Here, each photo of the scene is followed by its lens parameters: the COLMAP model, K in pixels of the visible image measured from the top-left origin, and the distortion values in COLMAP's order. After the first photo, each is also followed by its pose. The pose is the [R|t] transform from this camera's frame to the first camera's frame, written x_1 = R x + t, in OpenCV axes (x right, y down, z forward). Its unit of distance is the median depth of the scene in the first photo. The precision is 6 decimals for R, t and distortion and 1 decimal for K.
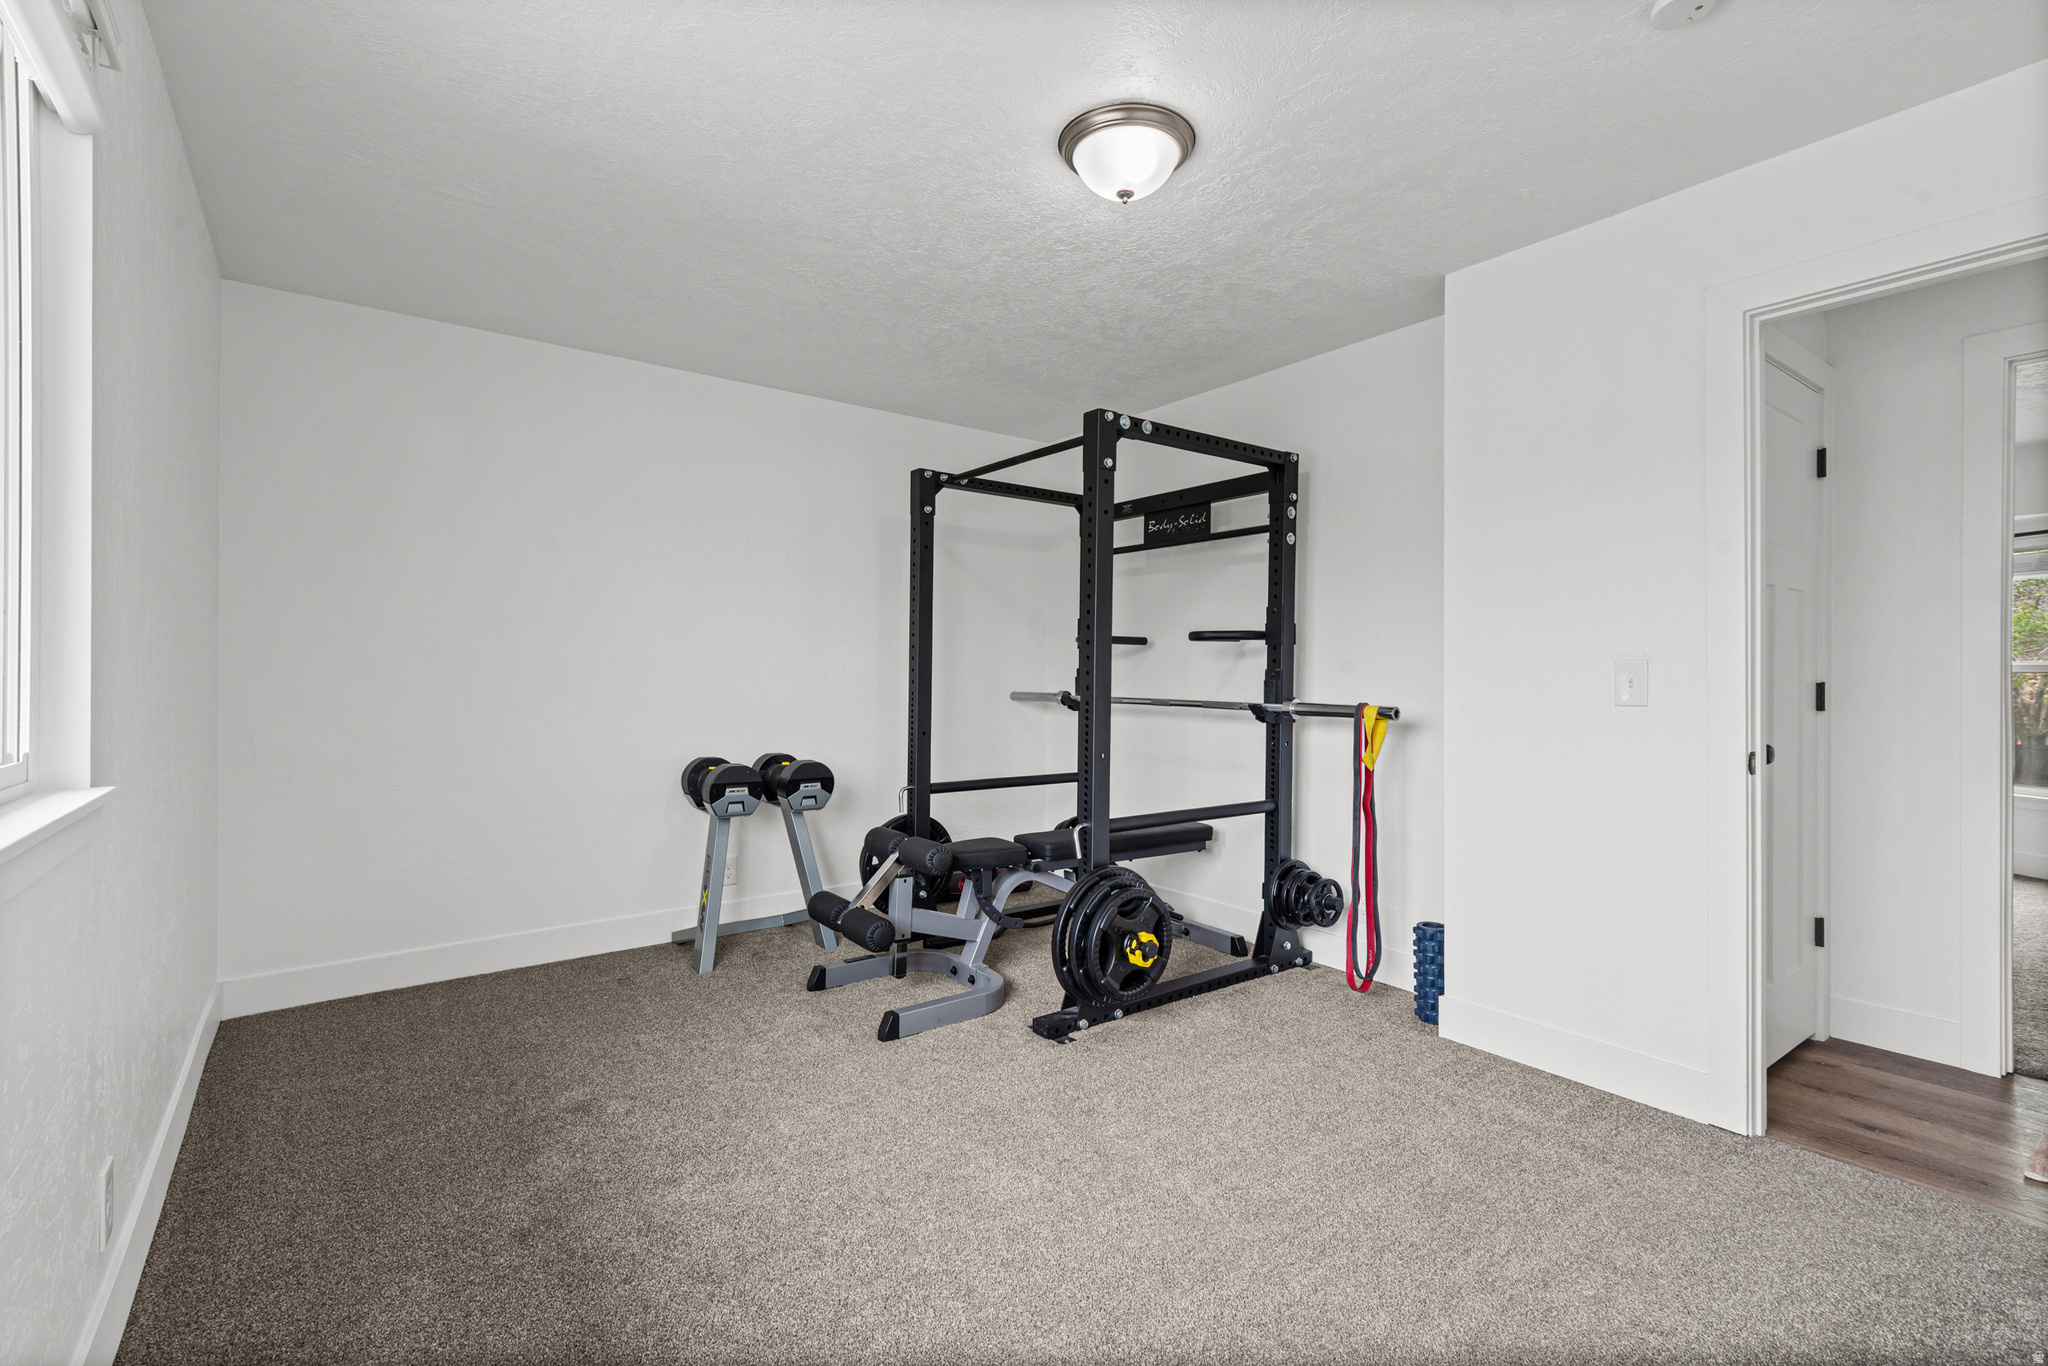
lens RADIAL K [[926.3, 0, 1033.5], [0, 926.3, 673.9], [0, 0, 1]] dist [0.016324, -0.006836]
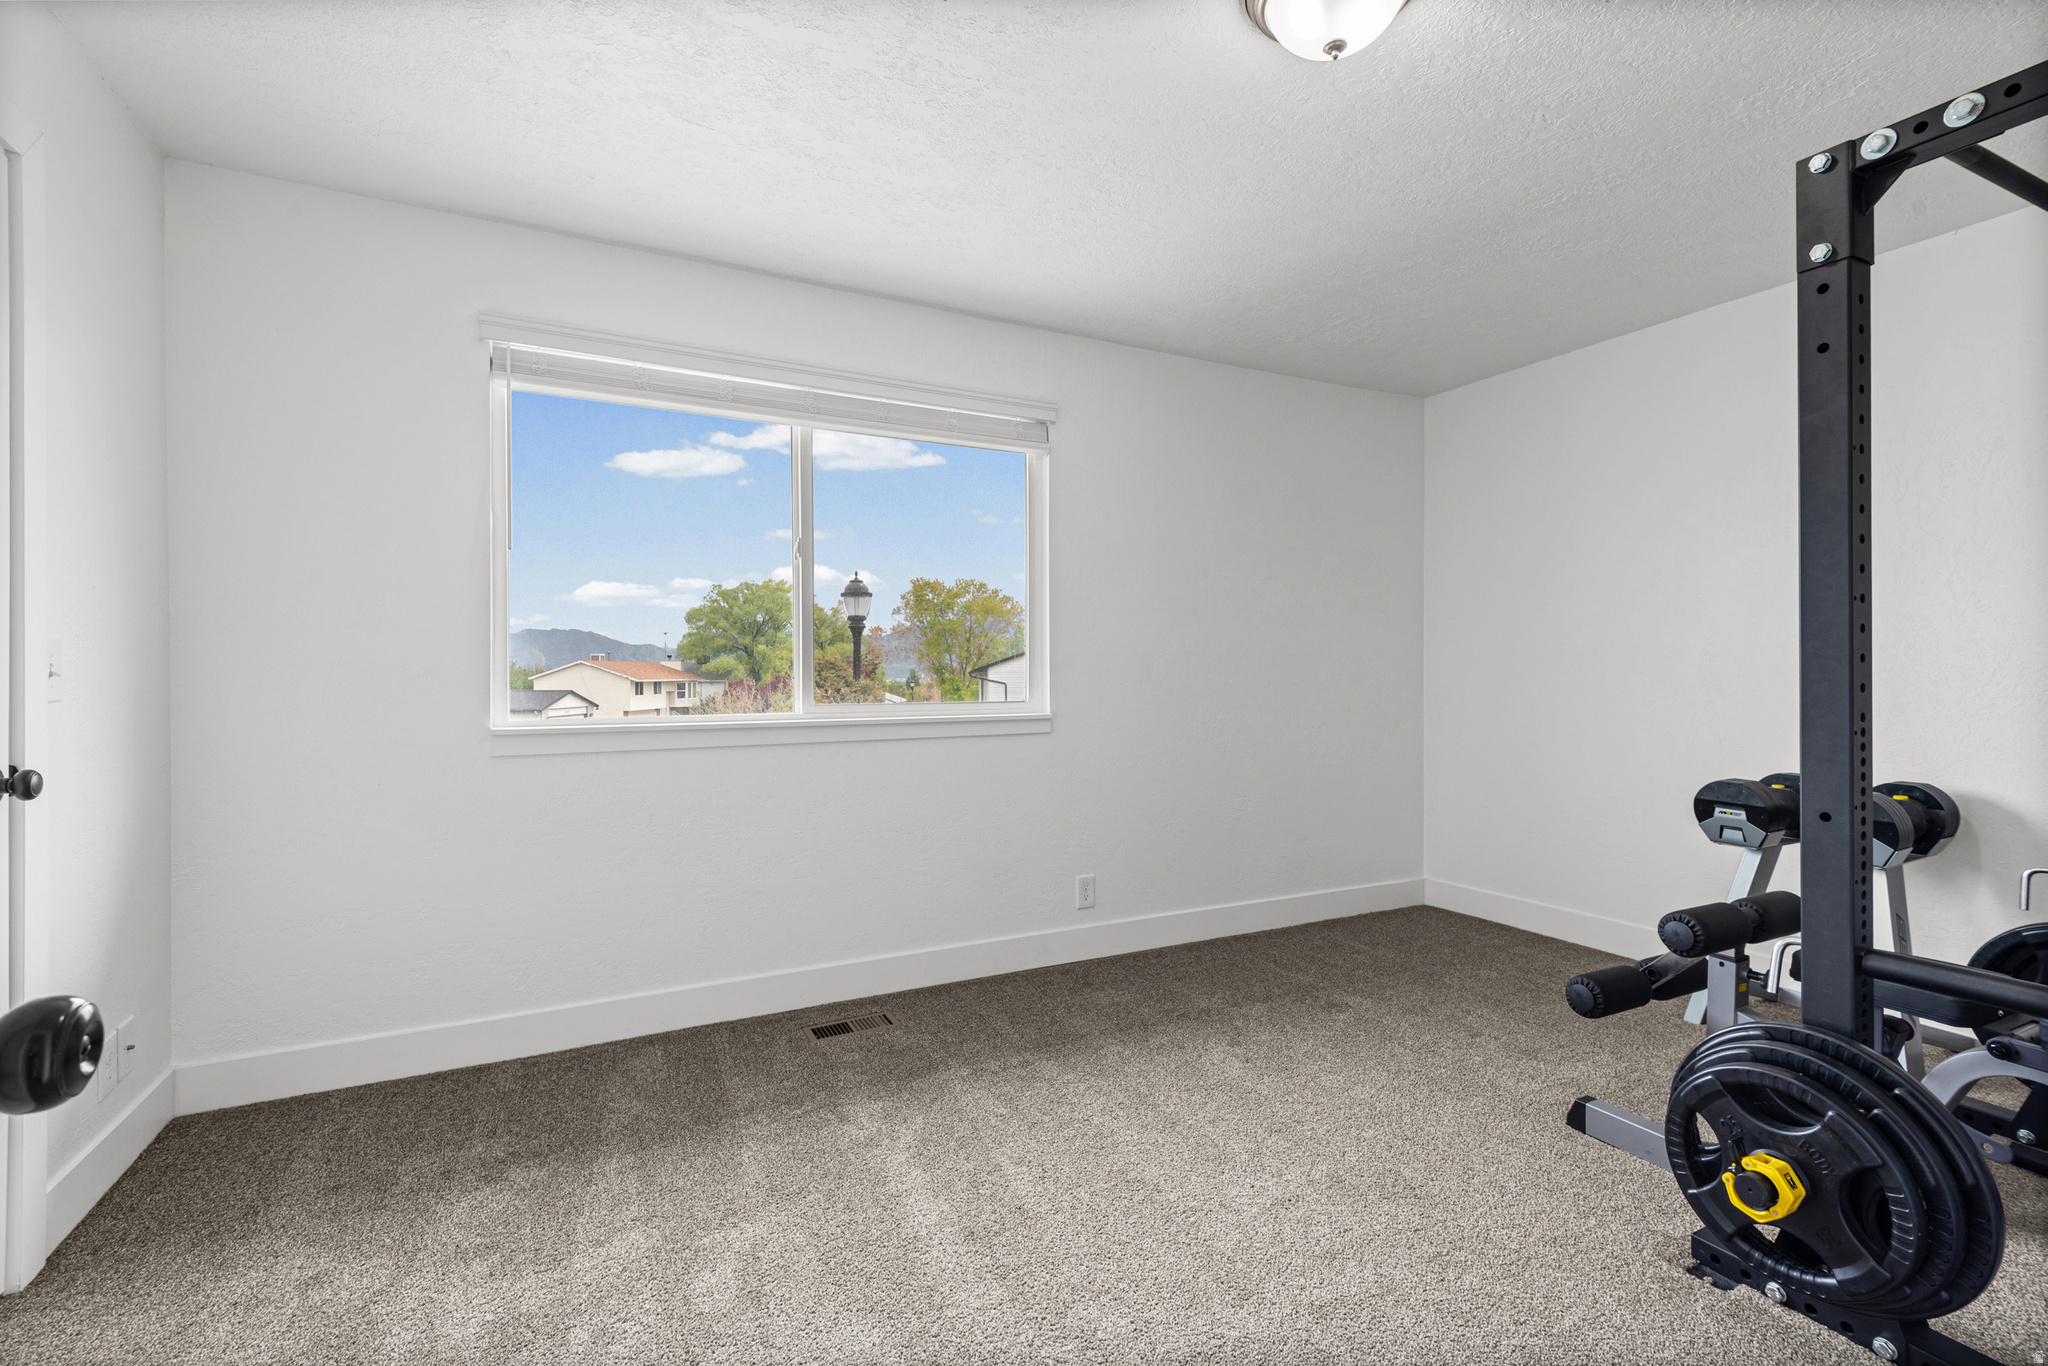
lens RADIAL K [[926.3, 0, 1034.5], [0, 926.3, 677.6], [0, 0, 1]] dist [0.016324, -0.006836]
pose [[-0.183006, -0.002760, -0.983108, 0.770798], [-0.004240, 0.999989, -0.002018, 0.020908], [0.983103, 0.003799, -0.183016, 0.763568]]
